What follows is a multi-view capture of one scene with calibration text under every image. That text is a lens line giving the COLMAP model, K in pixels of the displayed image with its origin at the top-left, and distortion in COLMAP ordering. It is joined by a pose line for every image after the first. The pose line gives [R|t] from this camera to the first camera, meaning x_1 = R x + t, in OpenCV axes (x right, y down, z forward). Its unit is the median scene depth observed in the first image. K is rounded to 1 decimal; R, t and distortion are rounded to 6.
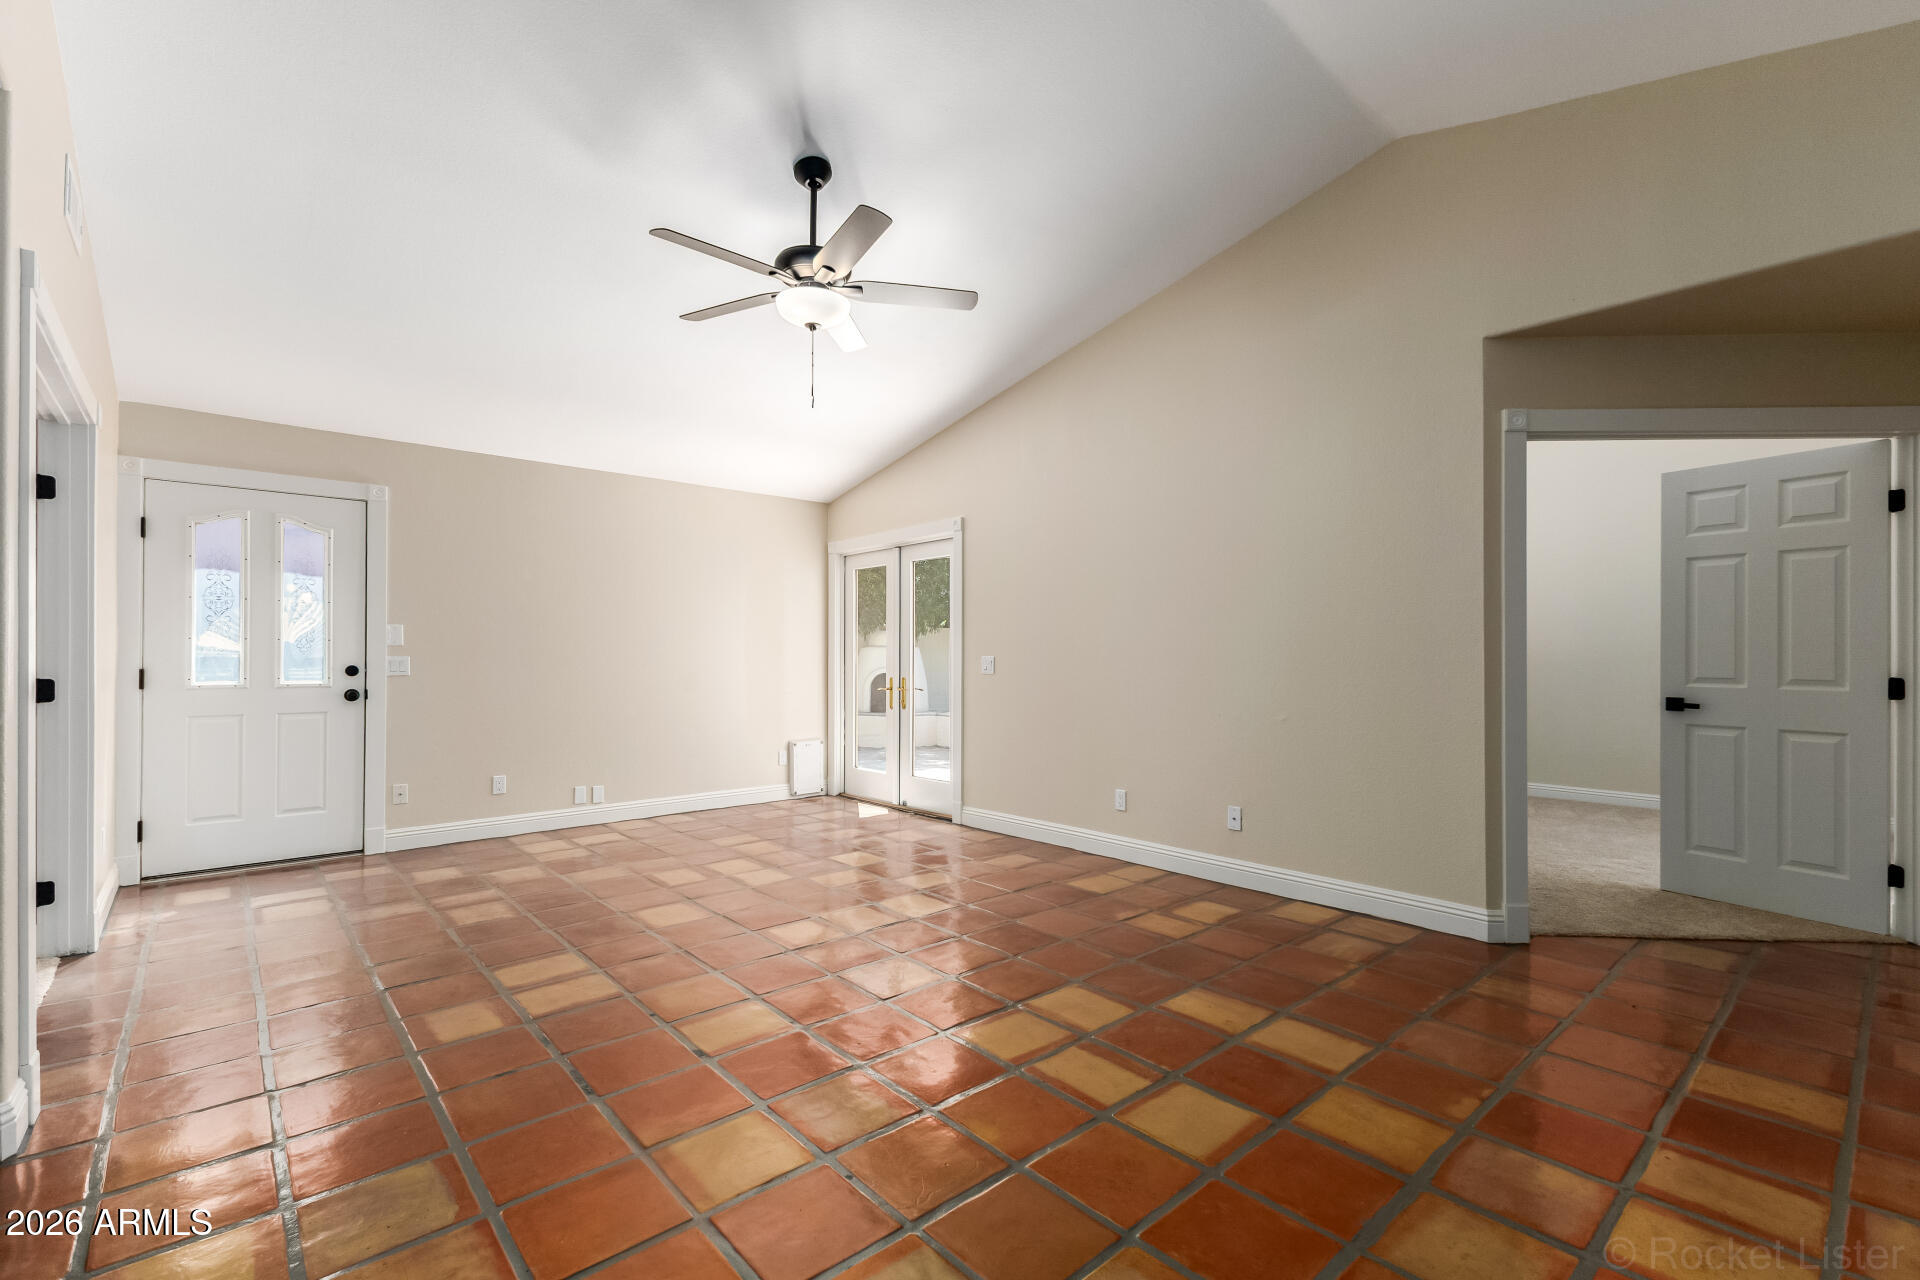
lens RADIAL K [[839.3, 0, 963.4], [0, 839.3, 647.5], [0, 0, 1]] dist [0.001601, -0.000103]
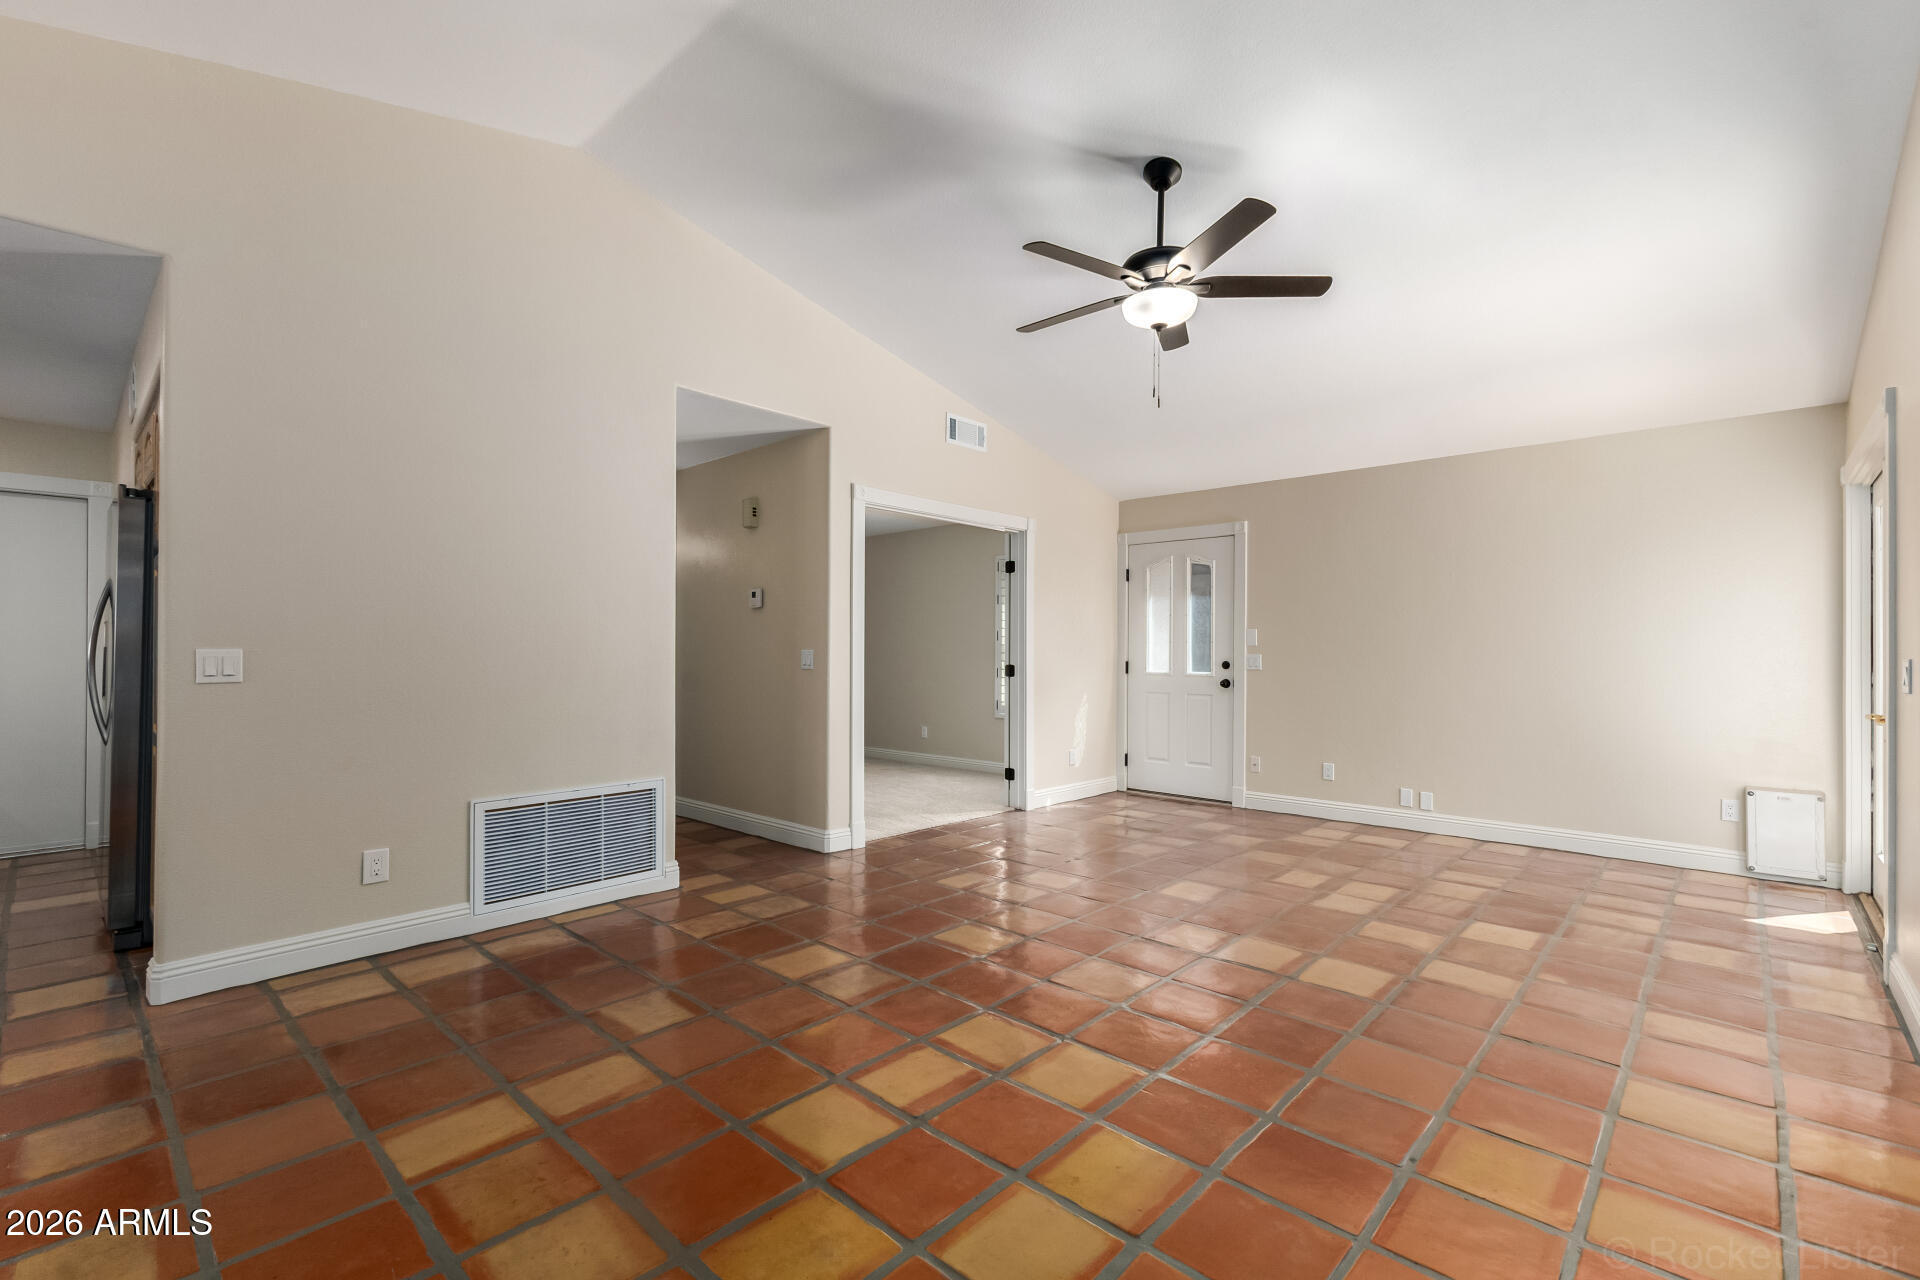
lens RADIAL K [[839.3, 0, 963.4], [0, 839.3, 647.5], [0, 0, 1]] dist [0.001601, -0.000103]
pose [[0.097295, -0.005182, -0.995242, 0.568585], [0.003494, 0.999982, -0.004865, 0.004928], [0.995249, -0.003004, 0.097312, 0.478570]]
